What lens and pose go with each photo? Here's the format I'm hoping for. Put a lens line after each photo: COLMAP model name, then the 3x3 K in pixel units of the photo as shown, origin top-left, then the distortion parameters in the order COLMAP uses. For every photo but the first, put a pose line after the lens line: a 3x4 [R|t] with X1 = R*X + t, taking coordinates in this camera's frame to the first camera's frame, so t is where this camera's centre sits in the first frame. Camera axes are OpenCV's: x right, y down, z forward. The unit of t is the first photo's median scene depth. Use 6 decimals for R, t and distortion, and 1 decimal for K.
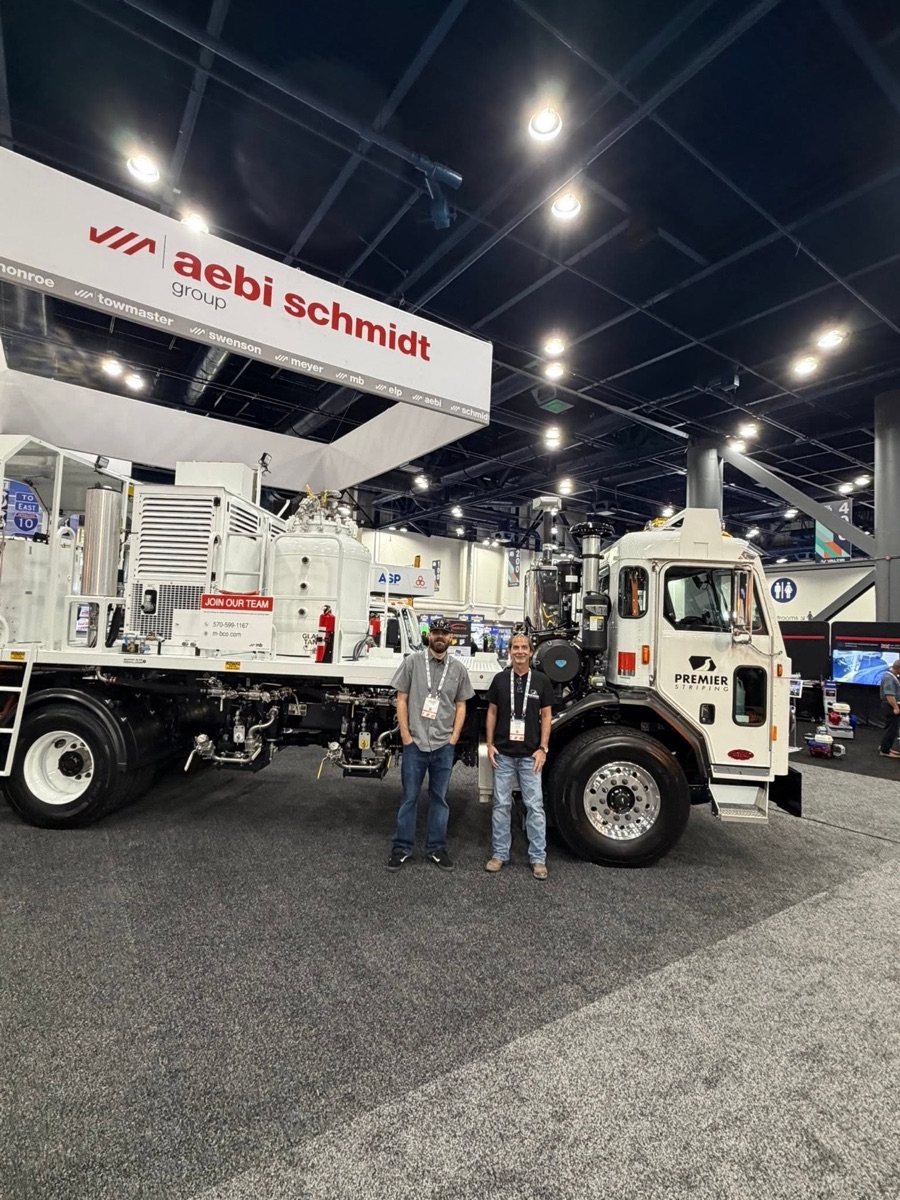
lens RADIAL K [[578.4, 0, 450.0], [0, 578.4, 600.0], [0, 0, 1]] dist [0.004274, 0.000443]
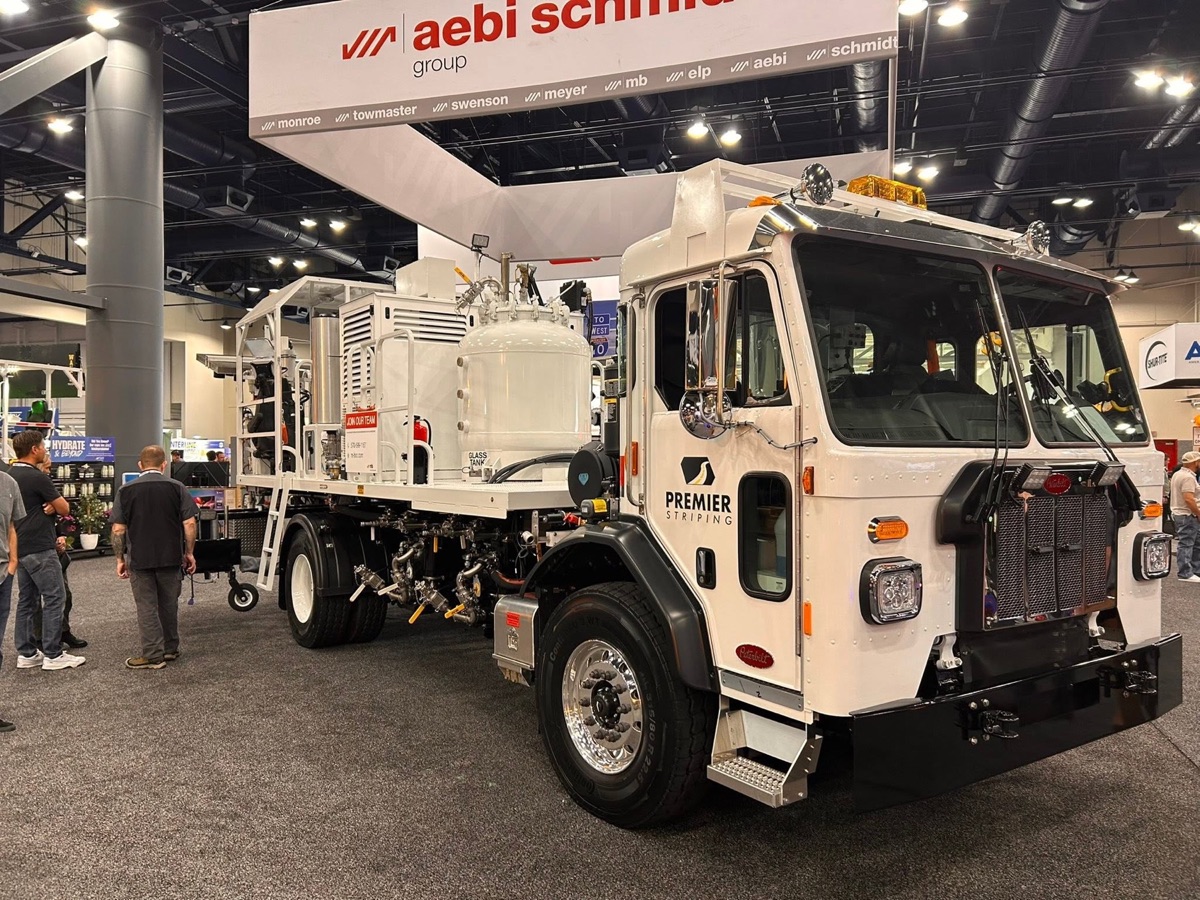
lens RADIAL K [[902.5, 0, 600.0], [0, 902.5, 450.0], [0, 0, 1]] dist [0.053107, -0.001879]
pose [[0.616411, -0.048901, -0.785905, 1.013435], [0.074129, 0.997241, -0.003909, 0.088002], [0.783928, -0.055849, 0.618335, 0.436191]]
